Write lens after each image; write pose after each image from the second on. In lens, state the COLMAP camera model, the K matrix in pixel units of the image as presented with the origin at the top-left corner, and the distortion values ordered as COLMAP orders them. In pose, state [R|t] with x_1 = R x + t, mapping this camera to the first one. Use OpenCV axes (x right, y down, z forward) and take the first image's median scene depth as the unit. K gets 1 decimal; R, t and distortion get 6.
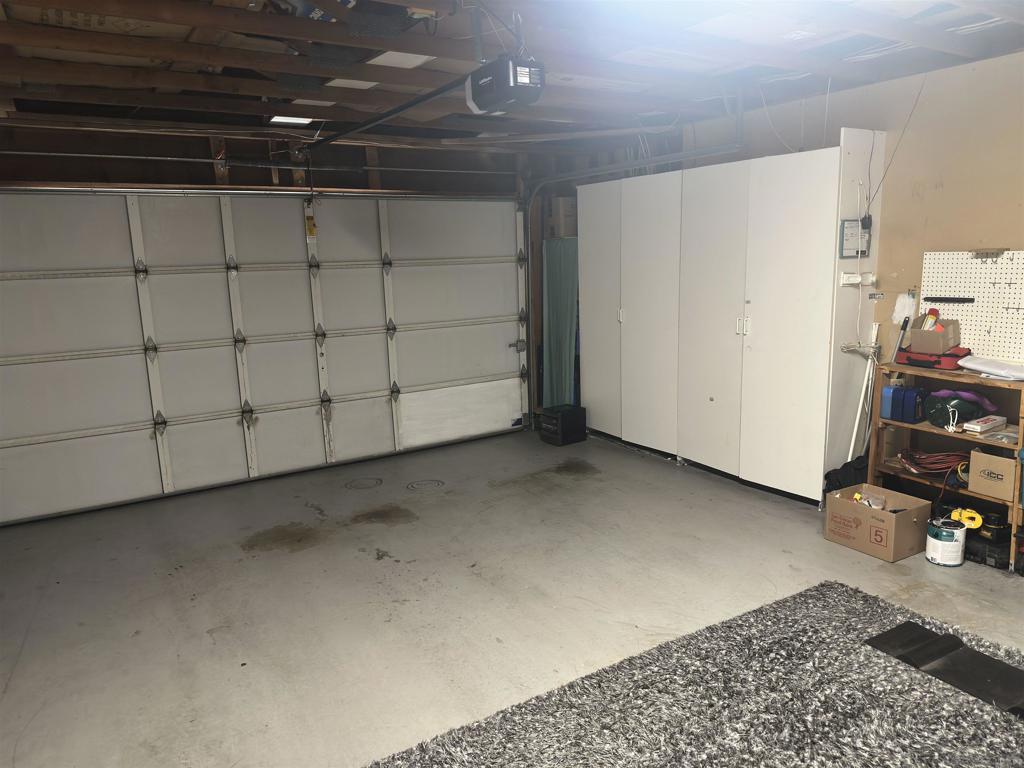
lens RADIAL K [[720.7, 0, 512.0], [0, 720.7, 384.0], [0, 0, 1]] dist [0.138827, -0.188301]
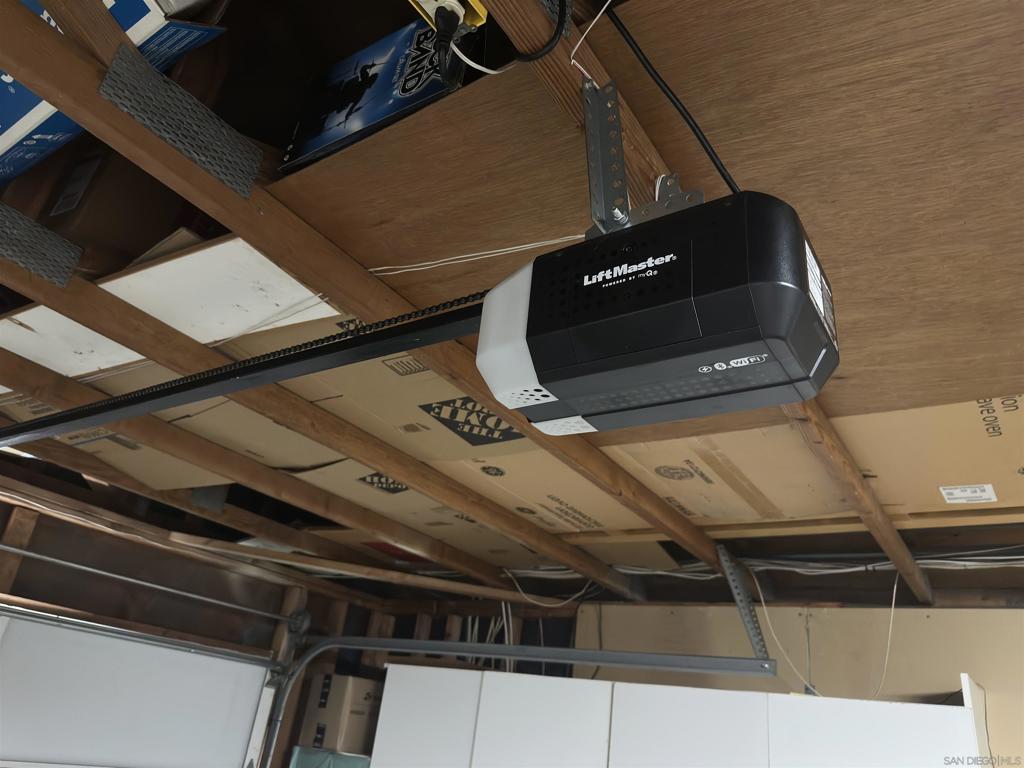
lens RADIAL K [[720.7, 0, 512.0], [0, 720.7, 384.0], [0, 0, 1]] dist [0.138827, -0.188301]
pose [[0.905075, 0.311374, 0.289629, -0.057716], [-0.086875, 0.802098, -0.590839, -0.107217], [-0.416283, 0.509592, 0.753010, 0.383860]]
